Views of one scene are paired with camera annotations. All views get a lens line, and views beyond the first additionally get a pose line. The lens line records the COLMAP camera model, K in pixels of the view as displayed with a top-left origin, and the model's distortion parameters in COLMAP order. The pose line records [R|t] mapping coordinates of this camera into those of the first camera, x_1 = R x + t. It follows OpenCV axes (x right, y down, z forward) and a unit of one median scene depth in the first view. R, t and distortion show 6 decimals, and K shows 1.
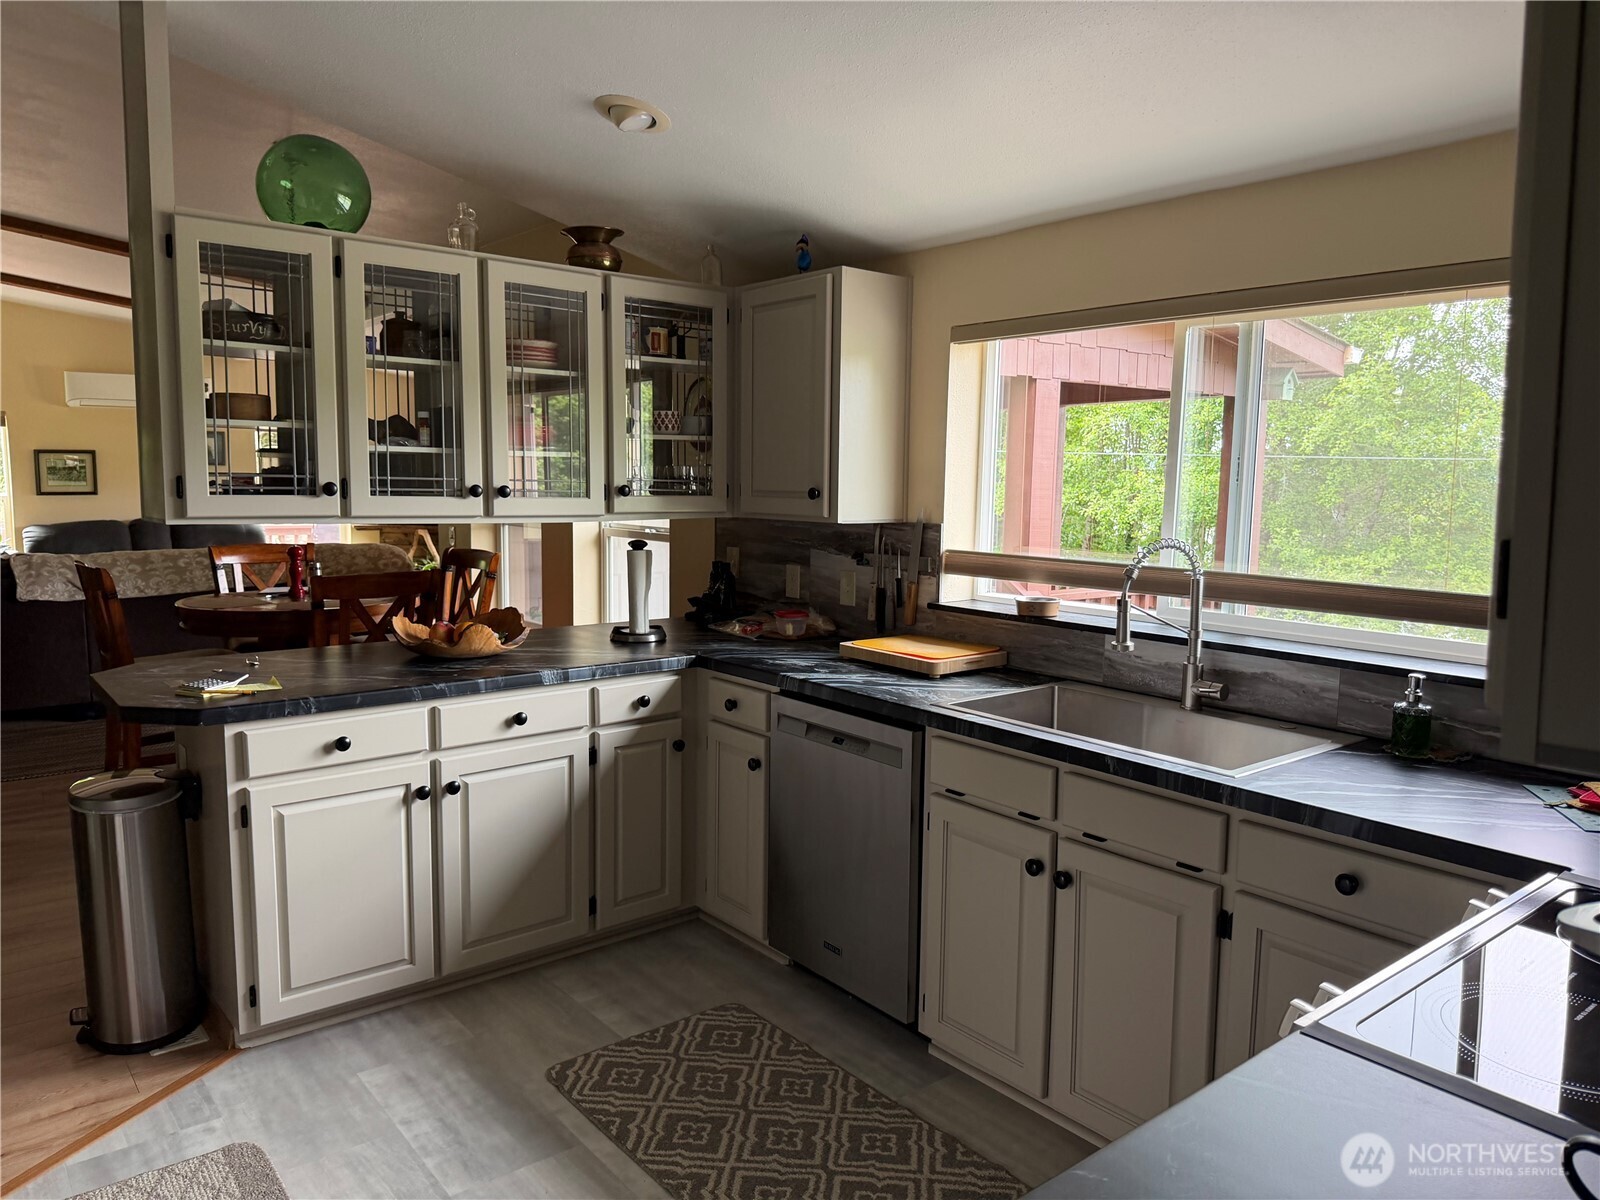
lens RADIAL K [[1117.5, 0, 800.0], [0, 1117.5, 600.0], [0, 0, 1]] dist [-0.004151, -0.001082]
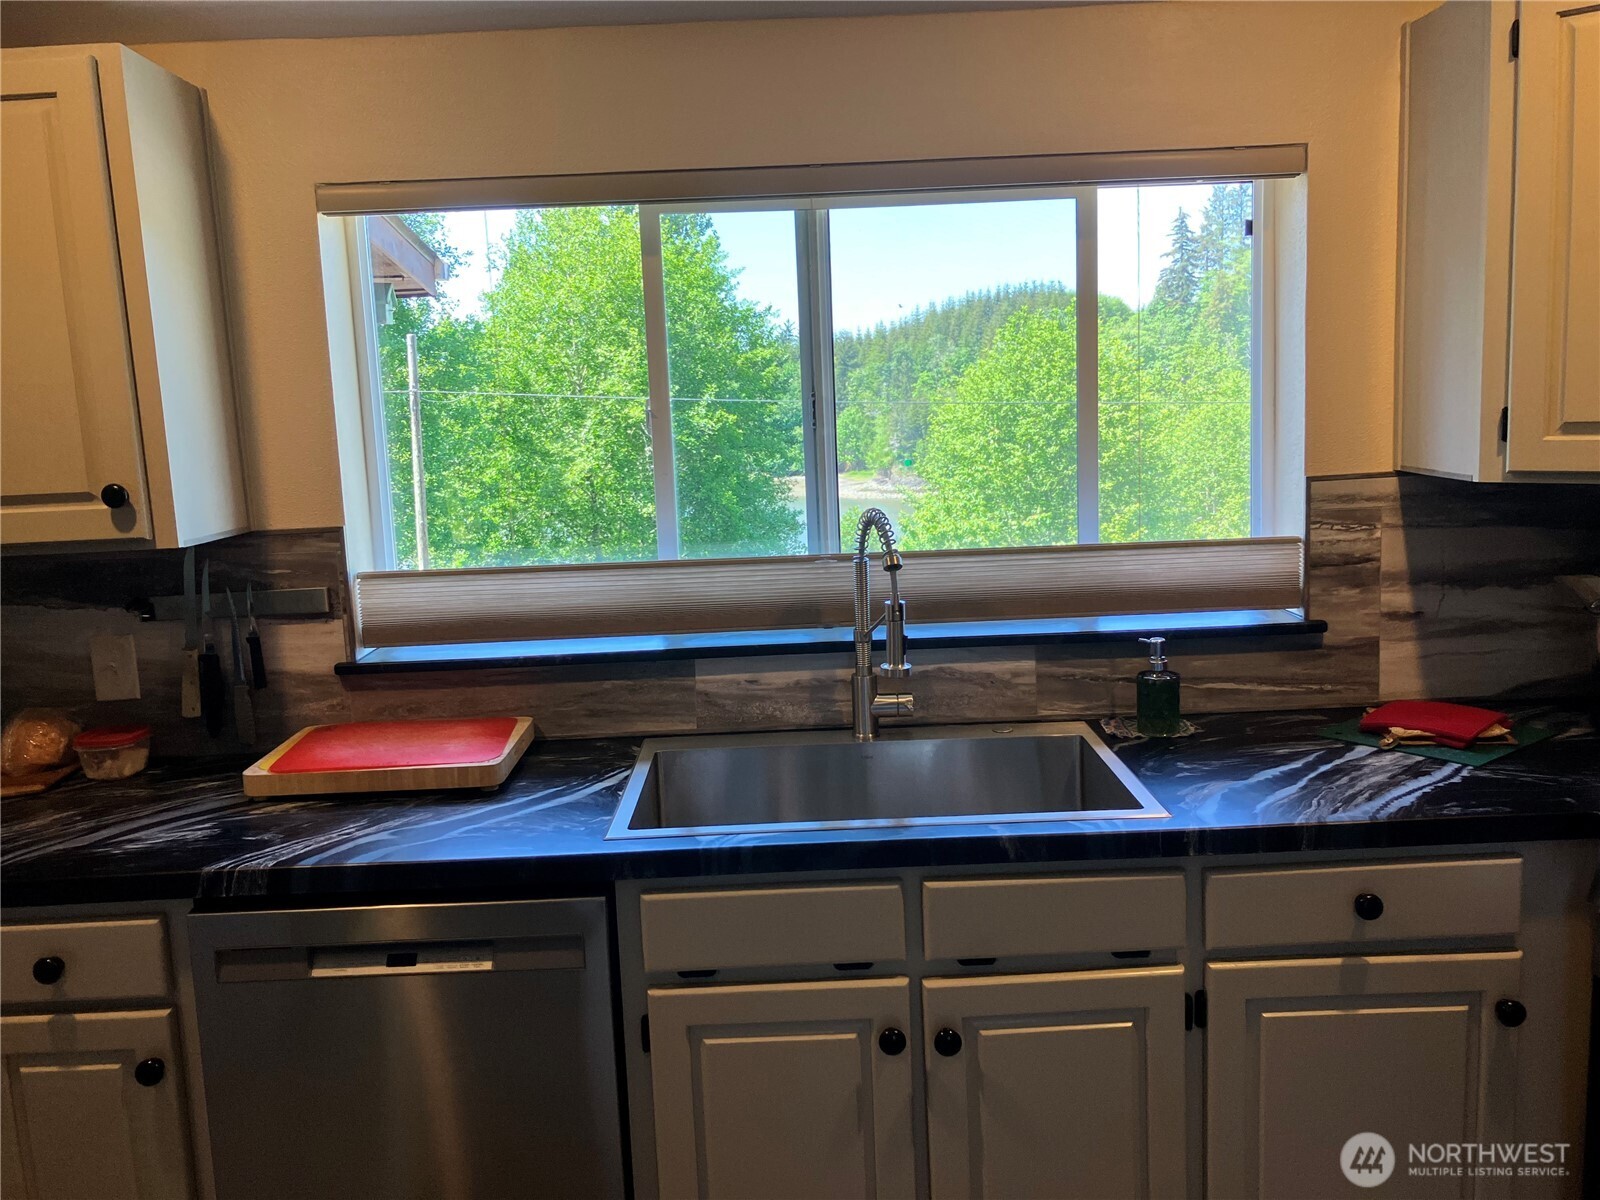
lens RADIAL K [[1304.1, 0, 800.0], [0, 1304.1, 600.0], [0, 0, 1]] dist [0.076926, -0.087762]
pose [[0.624574, -0.162121, 0.763953, -0.289305], [0.138773, 0.985687, 0.095721, -0.071993], [-0.768538, 0.046231, 0.638132, 0.427900]]
